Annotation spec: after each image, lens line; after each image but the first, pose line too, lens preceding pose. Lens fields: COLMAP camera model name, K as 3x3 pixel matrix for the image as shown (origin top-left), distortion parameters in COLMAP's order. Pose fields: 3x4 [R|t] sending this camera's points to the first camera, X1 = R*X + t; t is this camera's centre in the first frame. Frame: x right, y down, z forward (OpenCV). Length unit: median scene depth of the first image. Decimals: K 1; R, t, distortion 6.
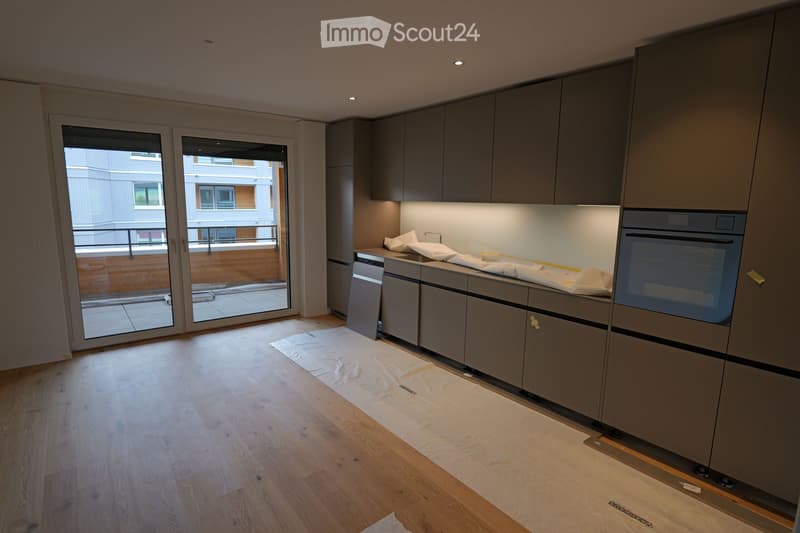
lens RADIAL K [[424.0, 0, 400.0], [0, 424.0, 266.5], [0, 0, 1]] dist [-0.002750, 0.000407]
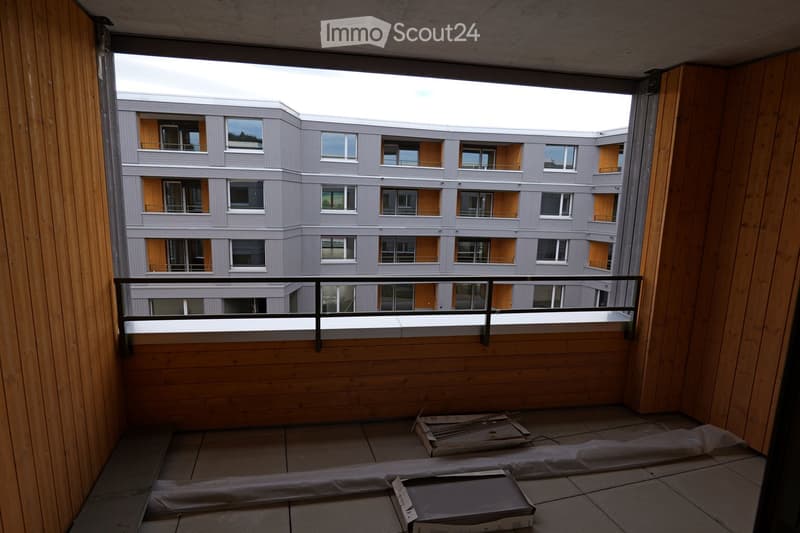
lens RADIAL K [[424.0, 0, 400.0], [0, 424.0, 266.5], [0, 0, 1]] dist [-0.002750, 0.000407]
pose [[0.932113, 0.064655, -0.356349, -0.100171], [-0.069471, 0.997584, -0.000719, -0.024754], [0.355441, 0.025426, 0.934353, 0.153304]]
